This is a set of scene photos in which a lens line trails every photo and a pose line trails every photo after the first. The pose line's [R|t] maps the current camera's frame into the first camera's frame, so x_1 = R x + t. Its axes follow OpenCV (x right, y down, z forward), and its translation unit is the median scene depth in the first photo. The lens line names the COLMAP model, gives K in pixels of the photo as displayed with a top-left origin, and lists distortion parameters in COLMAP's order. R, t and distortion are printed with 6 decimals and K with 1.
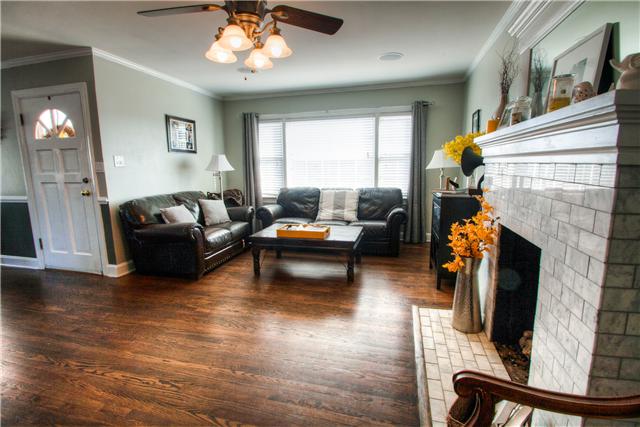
lens RADIAL K [[301.4, 0, 320.3], [0, 301.4, 216.4], [0, 0, 1]] dist [0.001694, -0.012975]
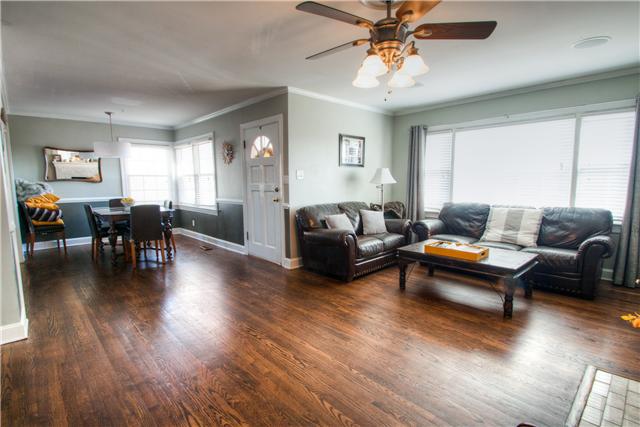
lens RADIAL K [[310.0, 0, 322.3], [0, 310.0, 214.6], [0, 0, 1]] dist [0.004069, -0.013281]
pose [[0.849183, 0.063960, -0.524211, 0.081230], [-0.089917, 0.995656, -0.024178, 0.000429], [0.520387, 0.067667, 0.851245, -0.016921]]
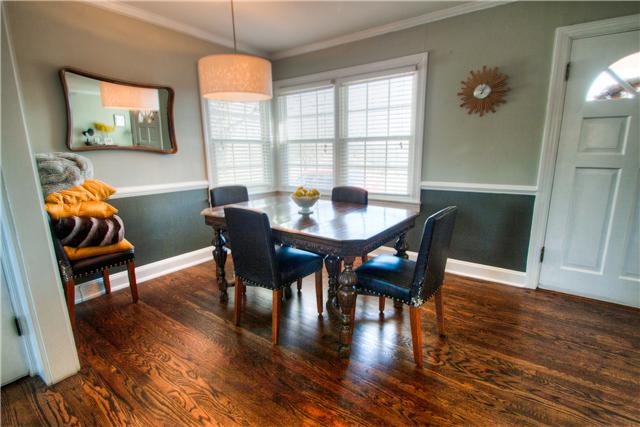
lens RADIAL K [[301.4, 0, 320.3], [0, 301.4, 216.4], [0, 0, 1]] dist [0.001694, -0.012975]
pose [[0.929797, 0.078326, -0.359643, -1.281644], [-0.060298, 0.996309, 0.061094, -0.010307], [0.363101, -0.035120, 0.931088, 0.168595]]
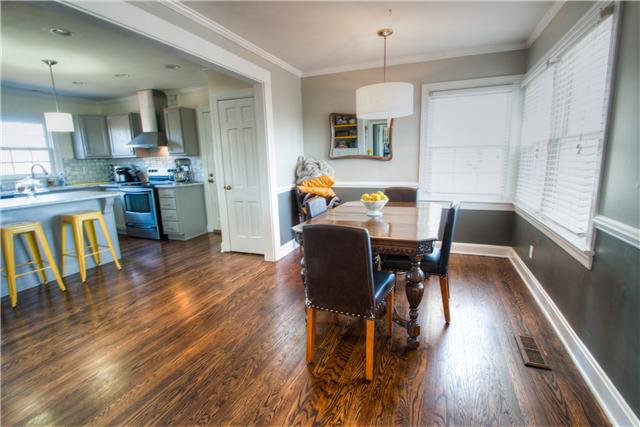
lens RADIAL K [[301.4, 0, 320.3], [0, 301.4, 216.4], [0, 0, 1]] dist [0.001694, -0.012975]
pose [[-0.132157, 0.196204, -0.971616, -0.793899], [-0.140348, 0.966635, 0.214288, -0.117939], [0.981243, 0.164684, -0.100211, 0.746715]]
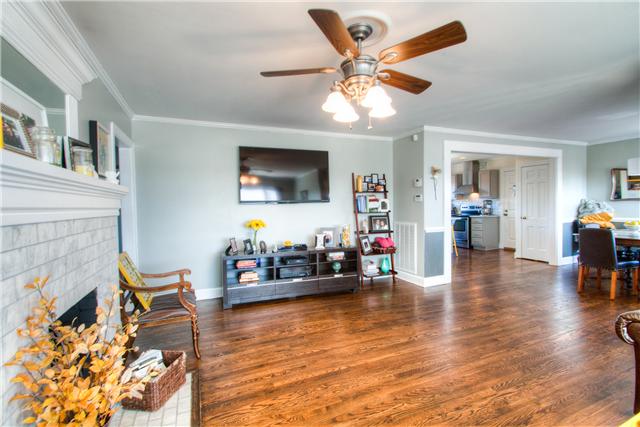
lens RADIAL K [[301.4, 0, 320.3], [0, 301.4, 216.4], [0, 0, 1]] dist [0.001694, -0.012975]
pose [[-0.792528, 0.049696, -0.607807, 0.294175], [-0.074604, 0.981287, 0.177510, -0.177915], [0.605254, 0.186027, -0.773990, 0.955207]]
